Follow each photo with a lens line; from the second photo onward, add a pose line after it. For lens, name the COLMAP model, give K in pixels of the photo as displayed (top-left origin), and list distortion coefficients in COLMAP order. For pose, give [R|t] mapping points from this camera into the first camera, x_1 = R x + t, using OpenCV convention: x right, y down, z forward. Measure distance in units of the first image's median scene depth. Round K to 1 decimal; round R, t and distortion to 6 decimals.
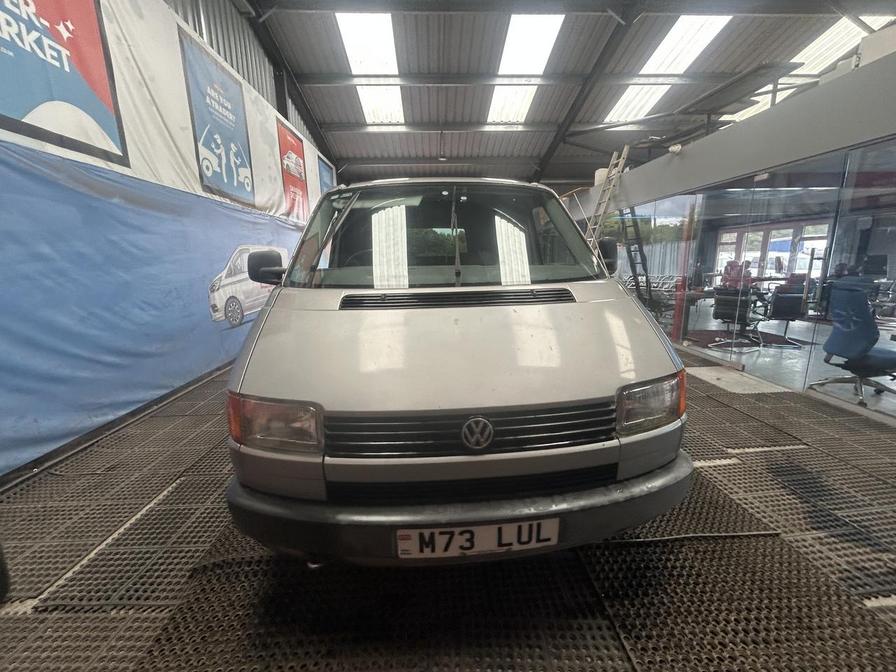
lens RADIAL K [[360.3, 0, 450.2], [0, 360.3, 331.6], [0, 0, 1]] dist [0.000519, -0.000161]
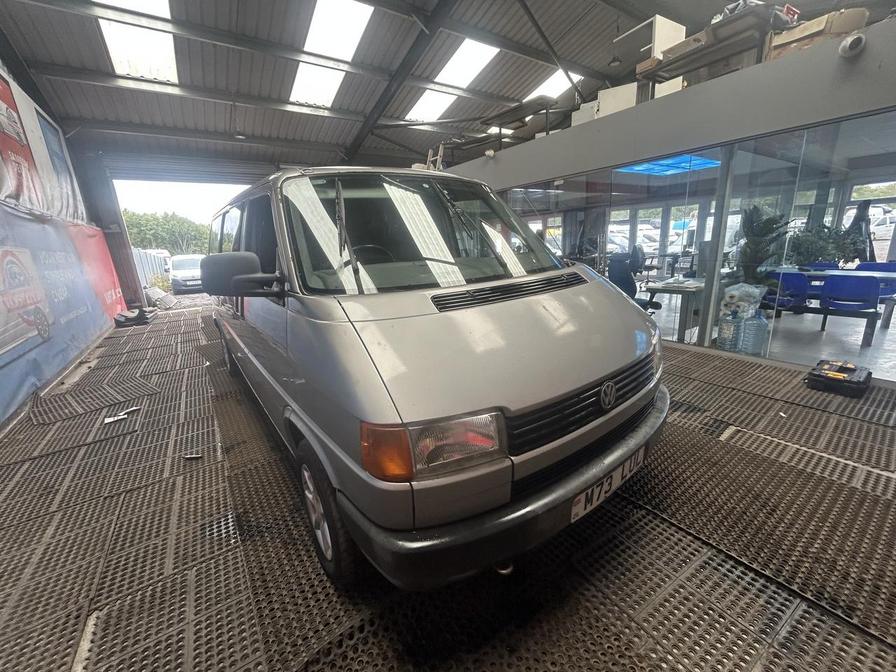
lens RADIAL K [[360.3, 0, 443.2], [0, 360.3, 331.9], [0, 0, 1]] dist [0.000519, -0.000161]
pose [[0.841525, -0.158332, 0.516494, -0.223830], [0.144258, 0.987229, 0.067597, -0.020366], [-0.520600, 0.017624, 0.853619, 0.057522]]
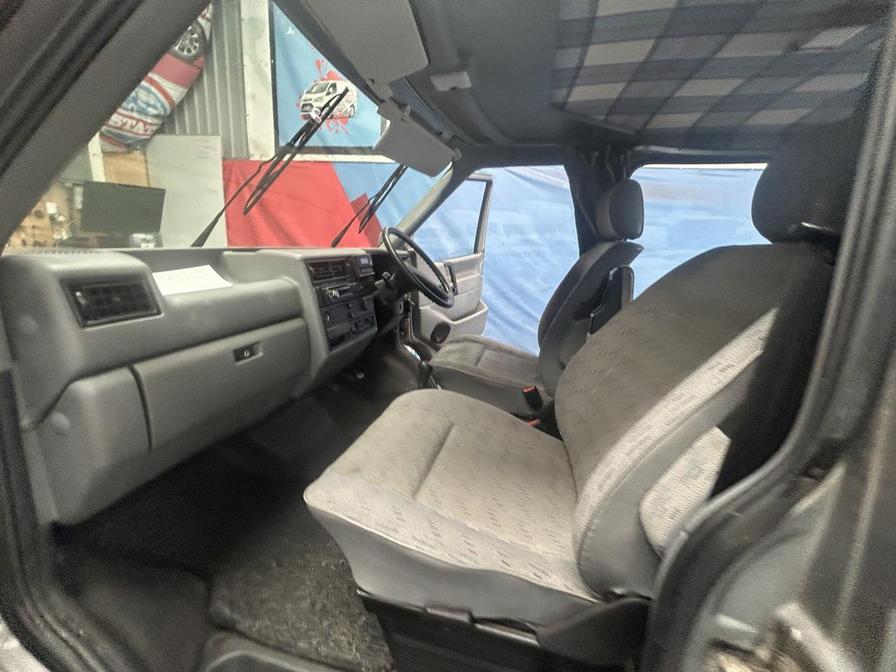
lens RADIAL K [[360.3, 0, 447.0], [0, 360.3, 332.7], [0, 0, 1]] dist [0.000519, -0.000161]
pose [[-0.321631, 0.231092, -0.918232, 0.178723], [-0.246257, 0.915974, 0.316780, -0.109765], [0.914282, 0.328008, -0.237697, 0.506981]]
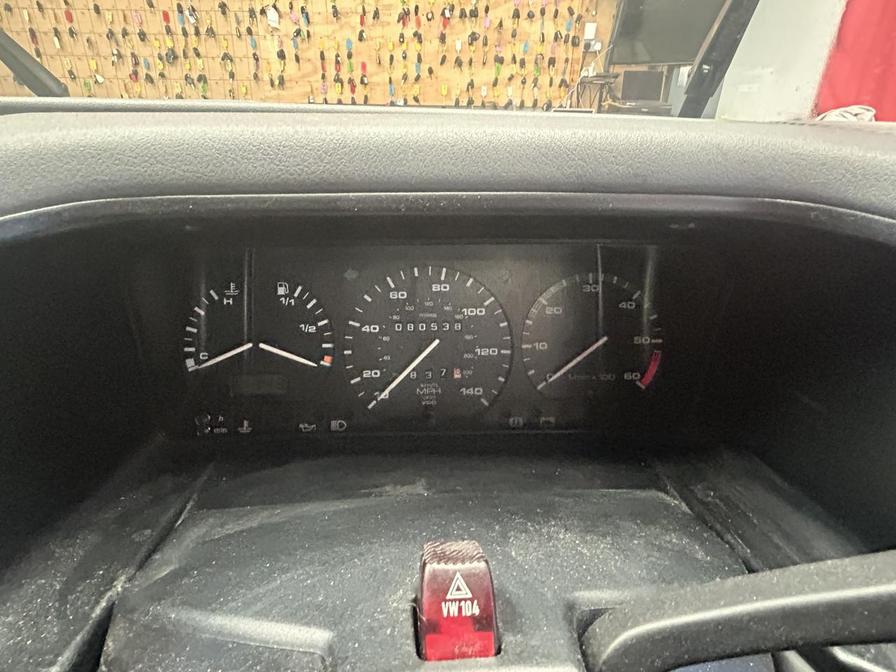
lens RADIAL K [[530.8, 0, 425.6], [0, 530.8, 318.6], [0, 0, 1]] dist [-0.007069, 0.009772]
pose [[-0.998394, -0.020862, 0.052665, -0.079126], [0.017051, 0.775918, 0.630603, -0.080446], [-0.054020, 0.630489, -0.774316, 0.399852]]
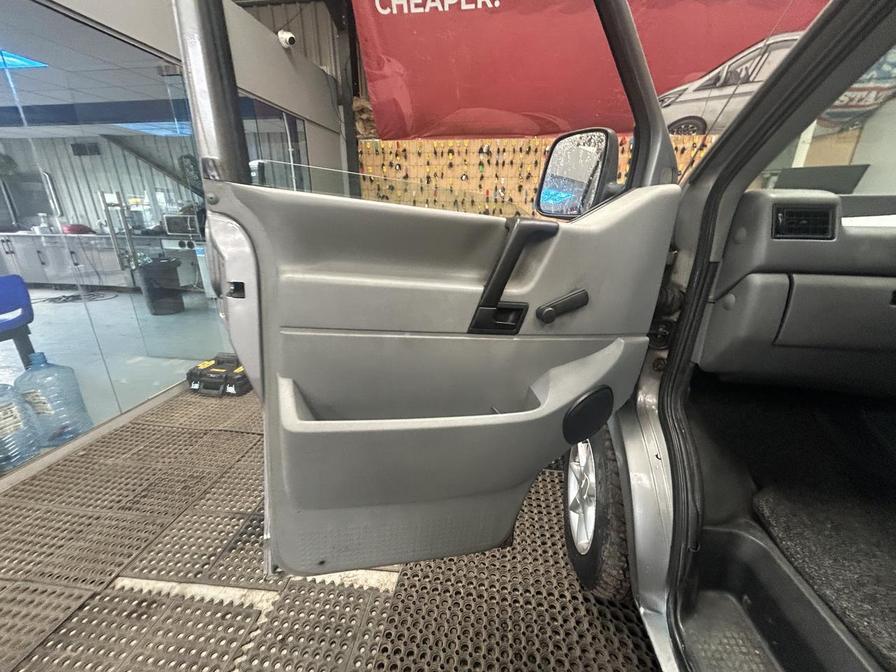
lens RADIAL K [[360.3, 0, 448.3], [0, 360.3, 333.4], [0, 0, 1]] dist [0.000519, -0.000161]
pose [[-0.978509, -0.057305, 0.198079, 0.212960], [0.050340, 0.865156, 0.498971, -0.100503], [-0.199963, 0.498219, -0.843678, 0.553799]]
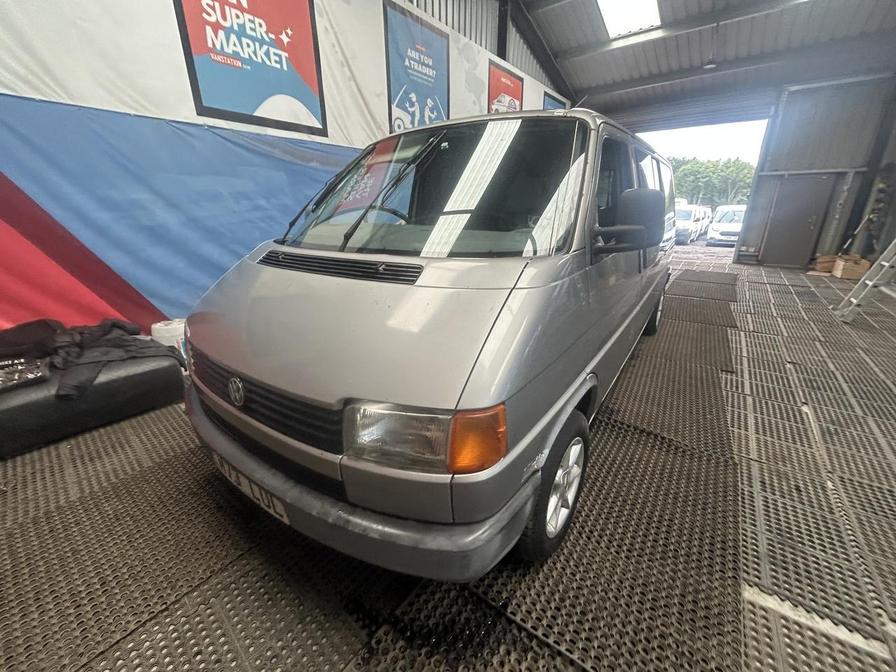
lens RADIAL K [[360.3, 0, 447.0], [0, 360.3, 332.0], [0, 0, 1]] dist [0.000519, -0.000161]
pose [[0.761663, 0.223641, -0.608157, 0.238166], [-0.134687, 0.972694, 0.189011, -0.038408], [0.633821, -0.062052, 0.770986, 0.122282]]
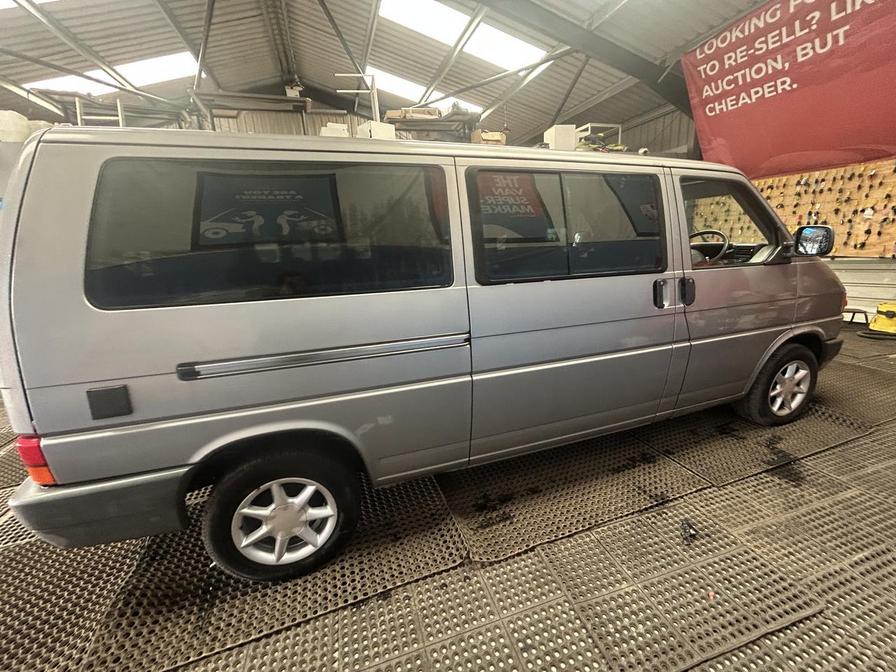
lens RADIAL K [[360.3, 0, 446.1], [0, 360.3, 334.9], [0, 0, 1]] dist [0.000519, -0.000161]
pose [[-0.247056, -0.217607, 0.944251, -0.482433], [0.249447, 0.927335, 0.278975, -0.180938], [-0.936344, 0.304463, -0.174822, 0.841664]]
